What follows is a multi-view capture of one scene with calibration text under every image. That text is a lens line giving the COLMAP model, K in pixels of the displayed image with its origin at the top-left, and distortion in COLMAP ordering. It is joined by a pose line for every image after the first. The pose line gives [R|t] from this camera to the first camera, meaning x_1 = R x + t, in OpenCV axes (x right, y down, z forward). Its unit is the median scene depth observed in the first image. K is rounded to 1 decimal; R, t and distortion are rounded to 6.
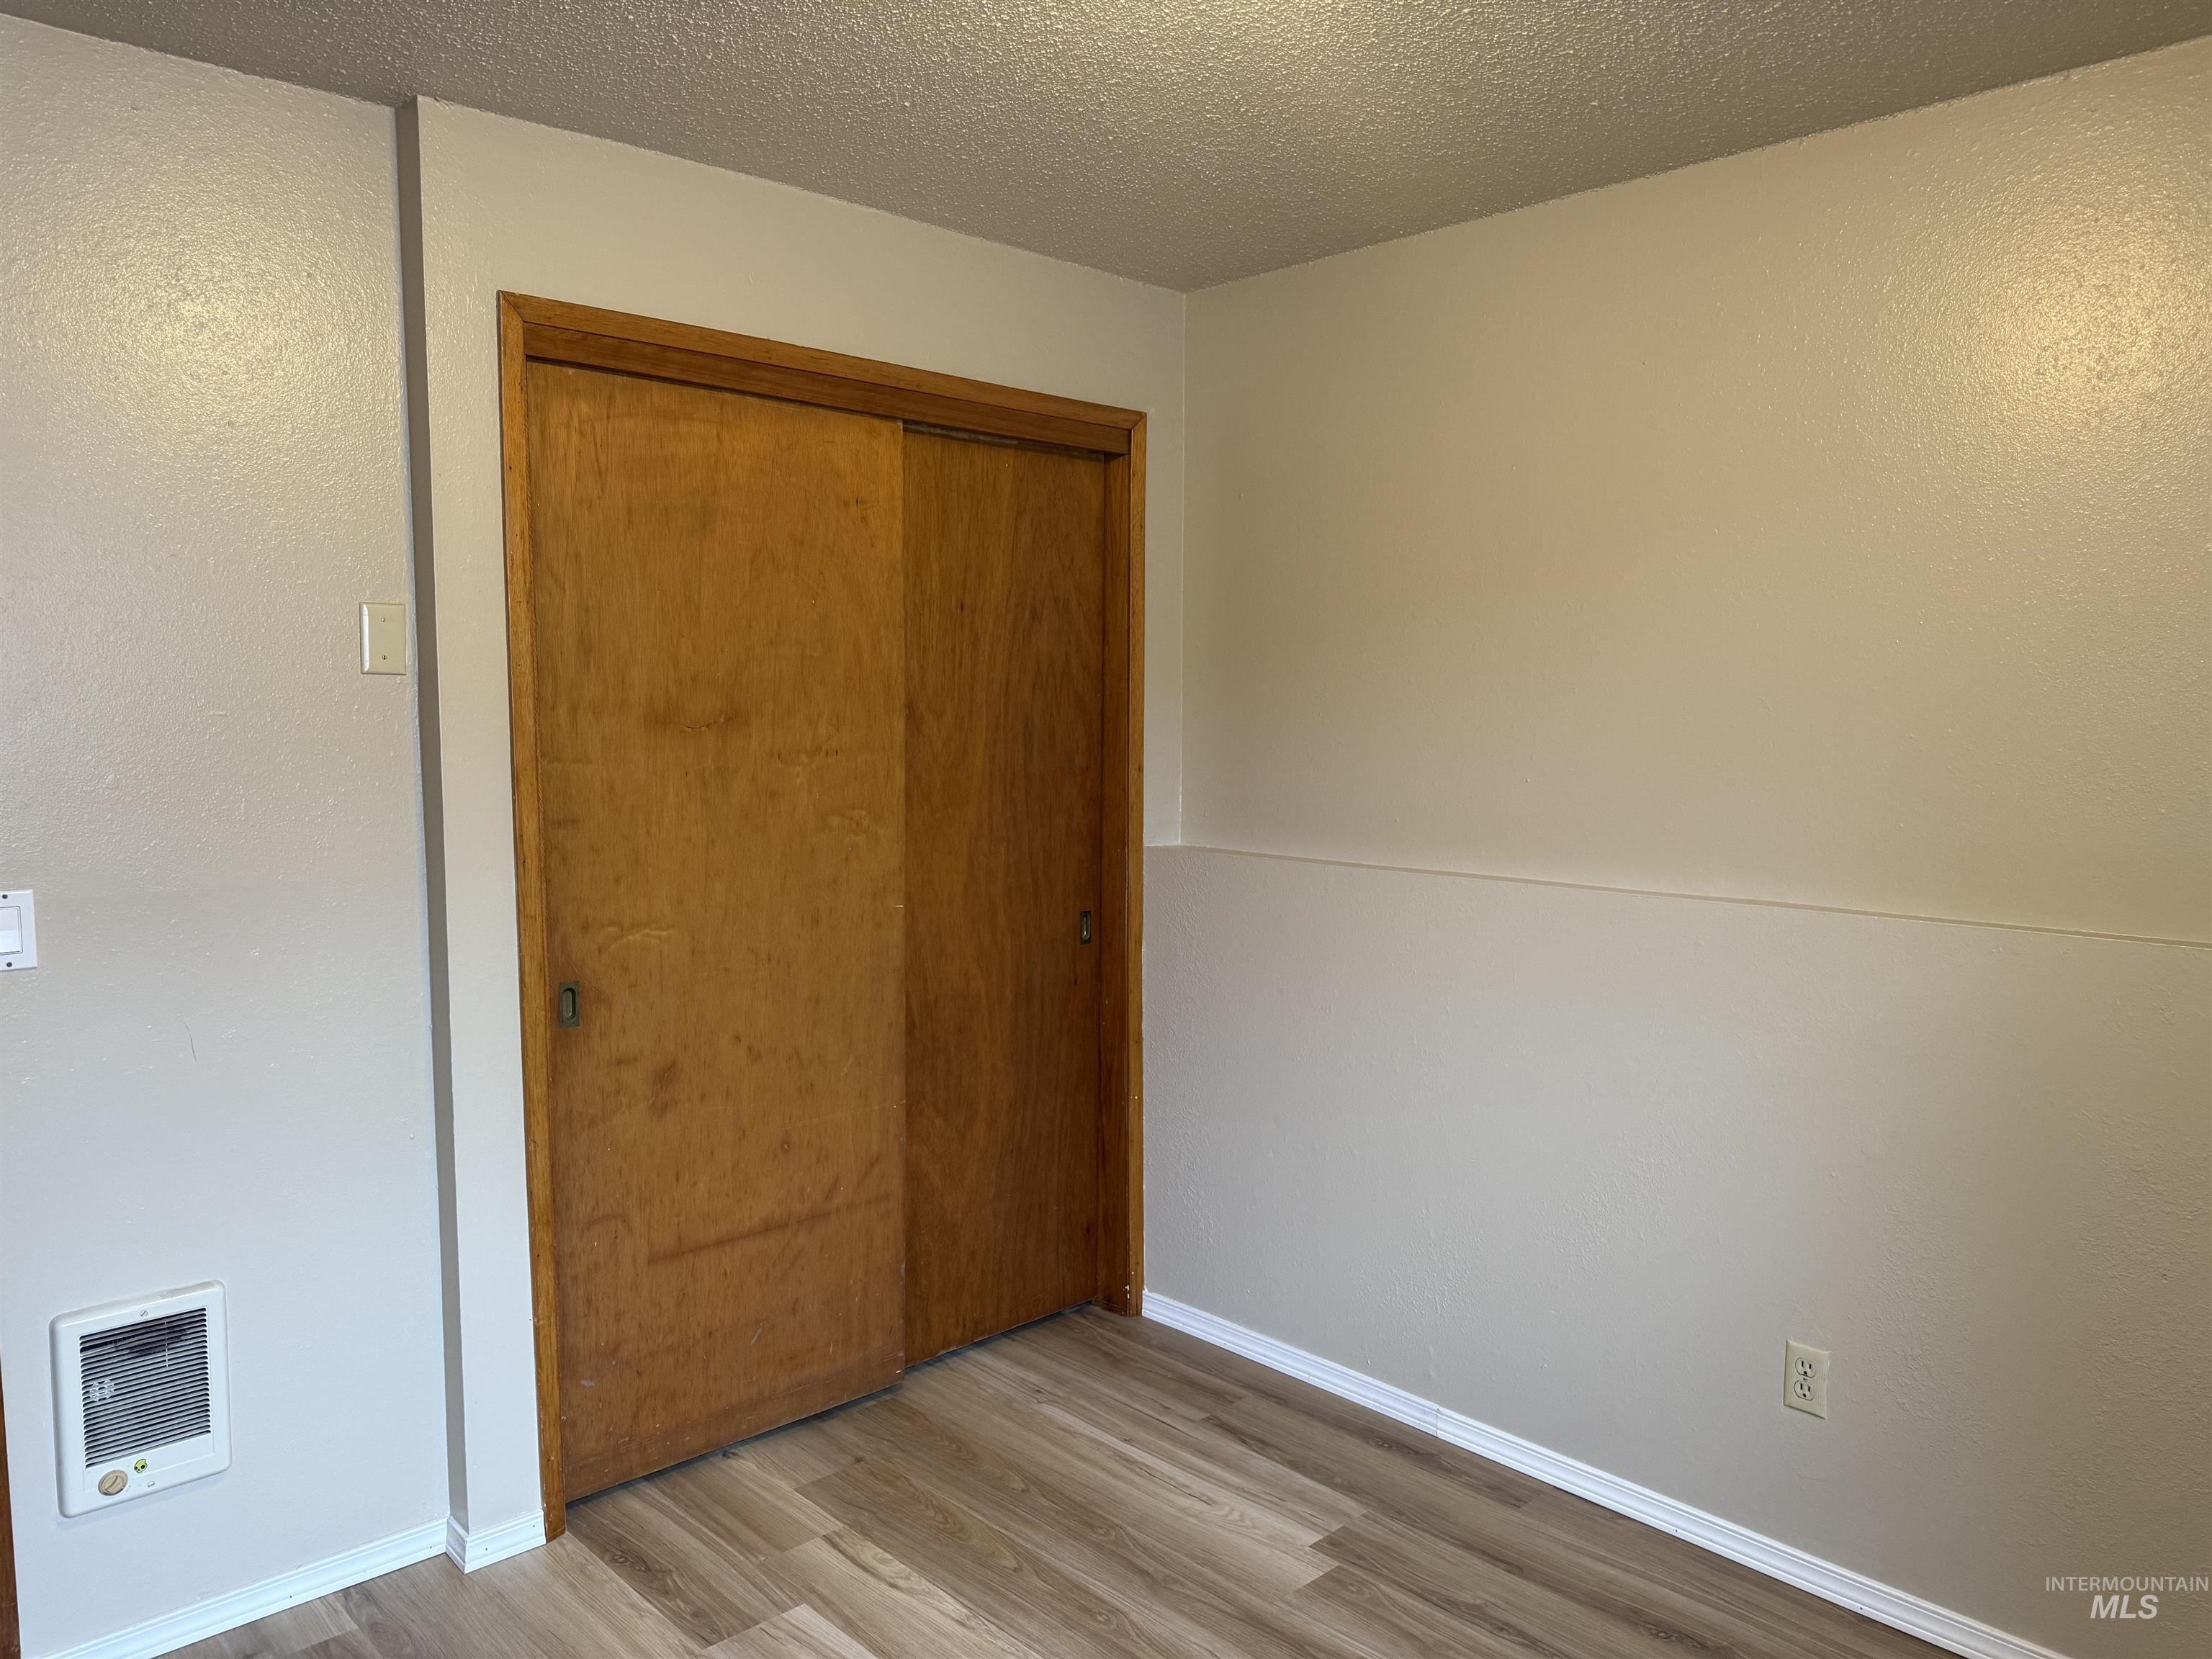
lens RADIAL K [[1543.0, 0, 1103.8], [0, 1543.0, 837.0], [0, 0, 1]] dist [0.053724, -0.072078]
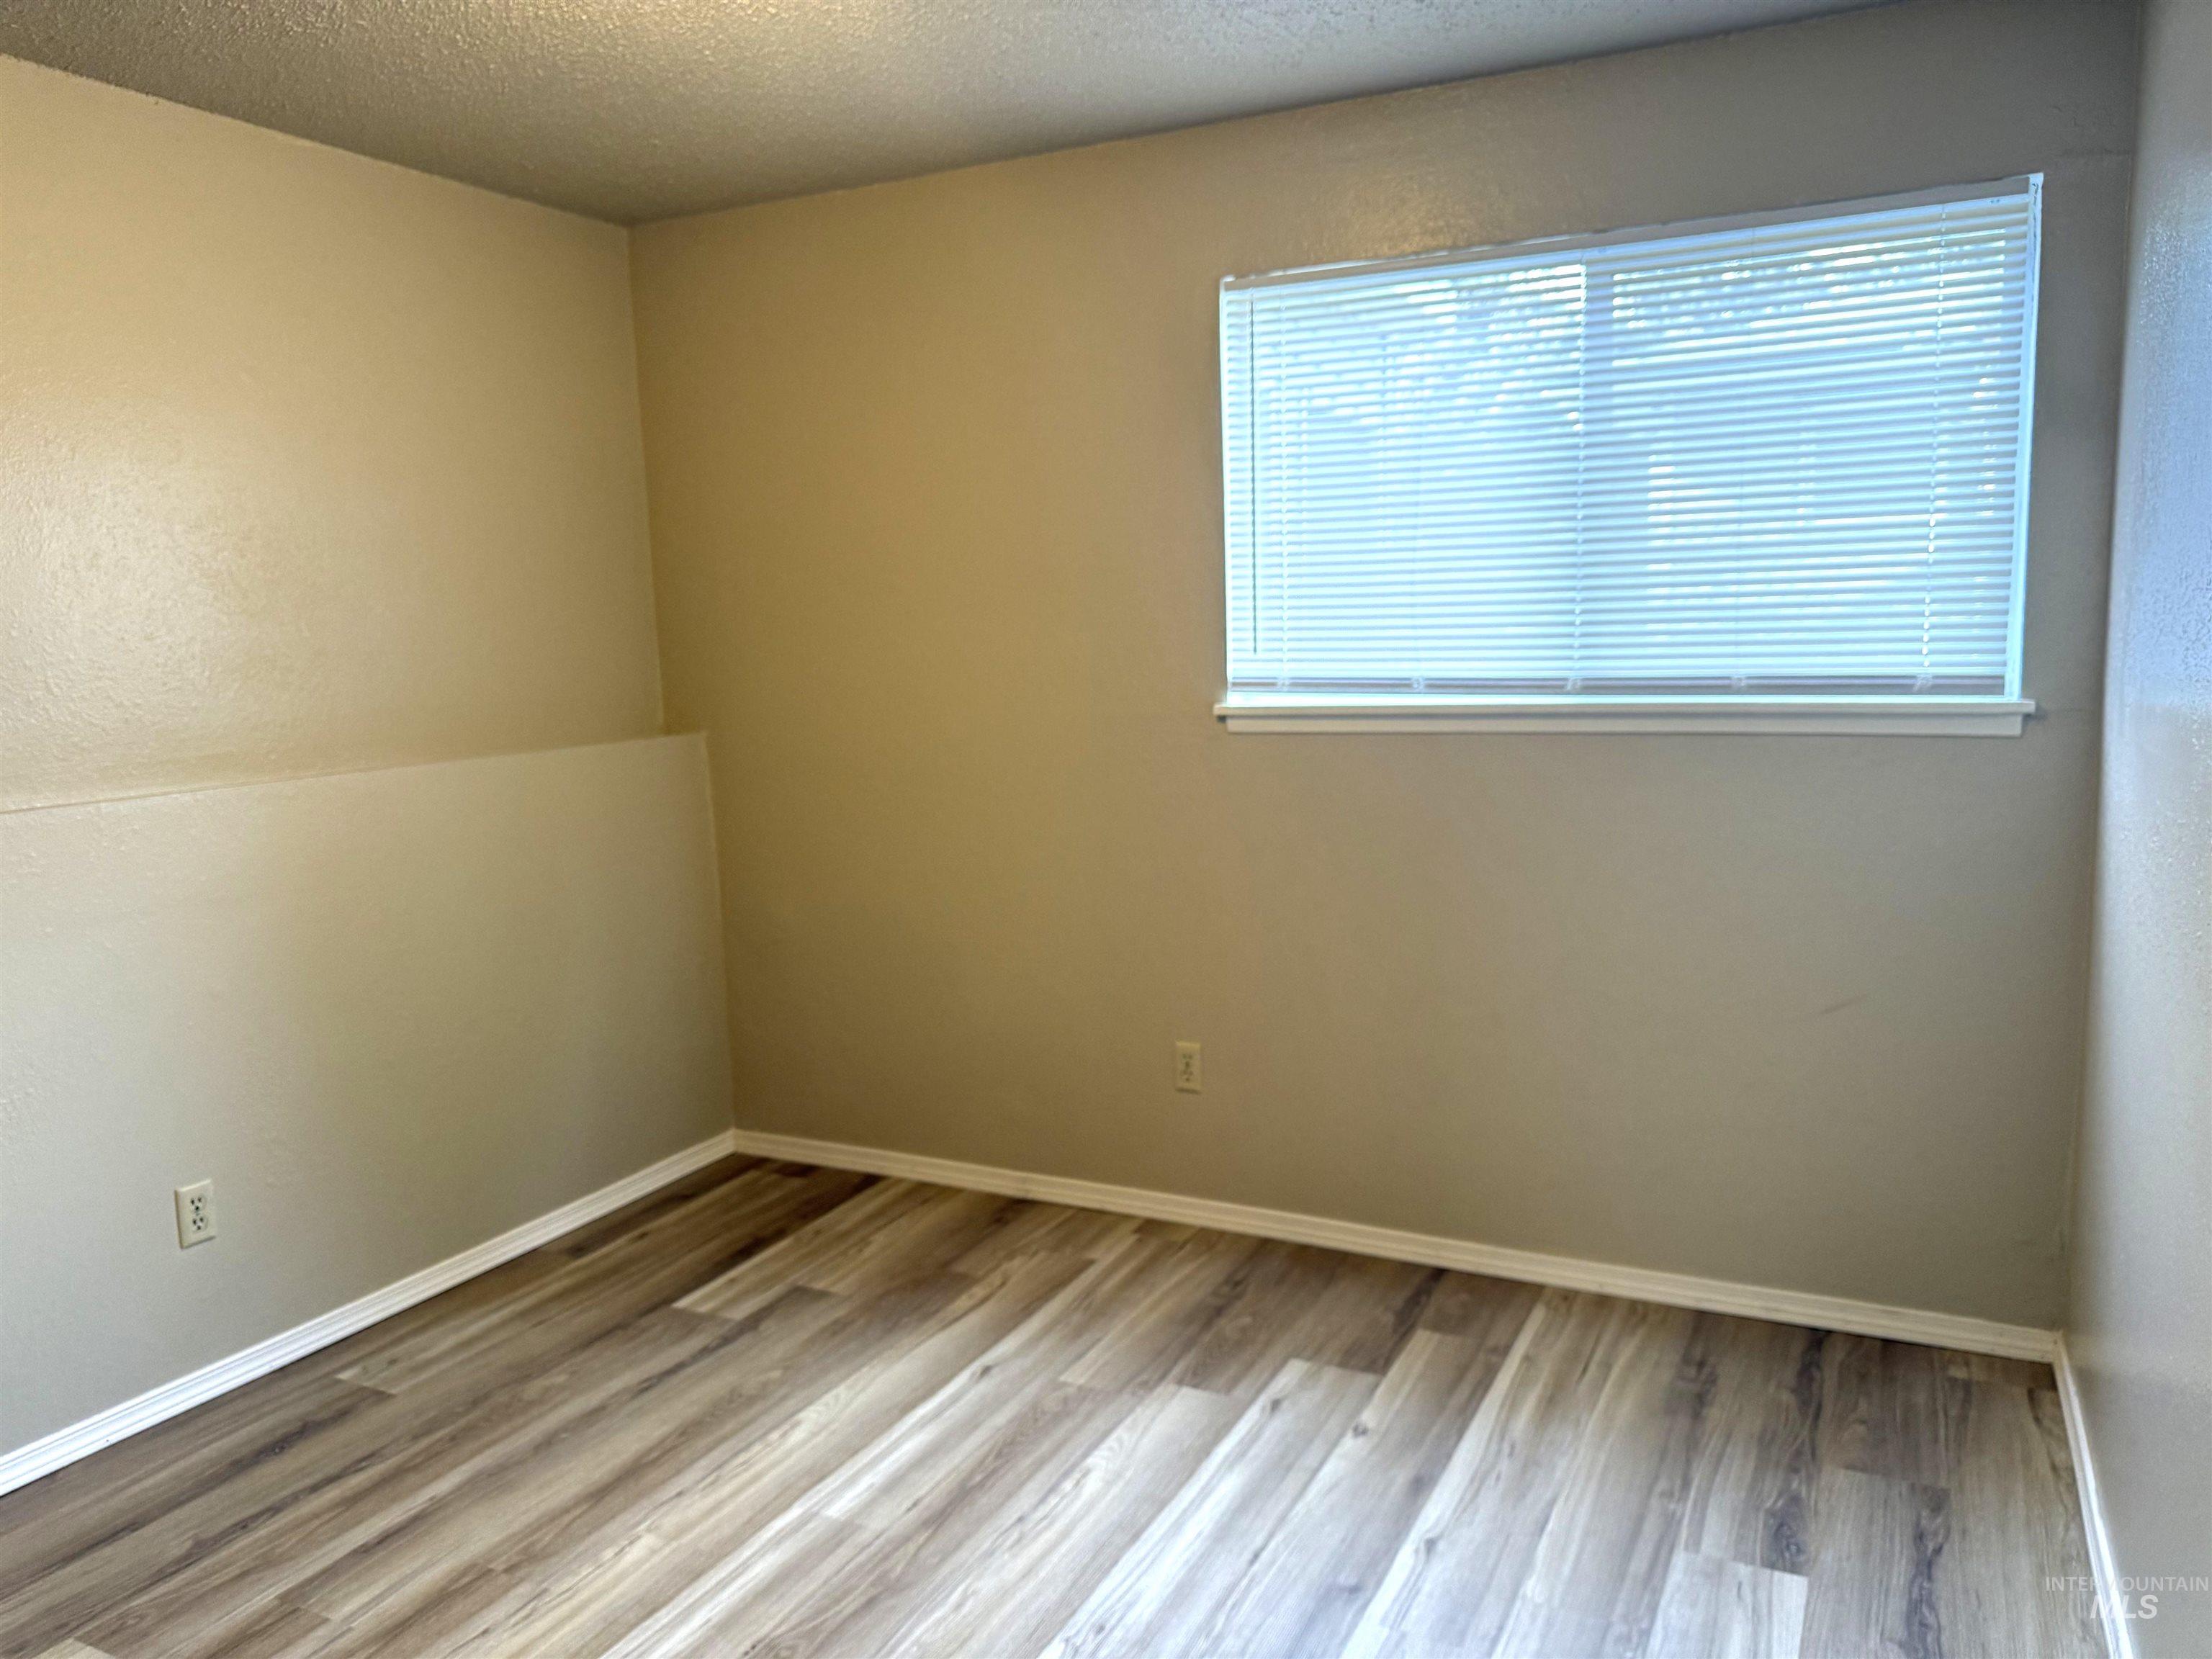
lens RADIAL K [[1543.0, 0, 1098.9], [0, 1543.0, 817.7], [0, 0, 1]] dist [0.053724, -0.072078]
pose [[-0.334009, -0.106718, 0.936509, -0.783113], [0.111927, 0.982049, 0.151826, -0.030174], [-0.935901, 0.155532, -0.316069, 0.697012]]
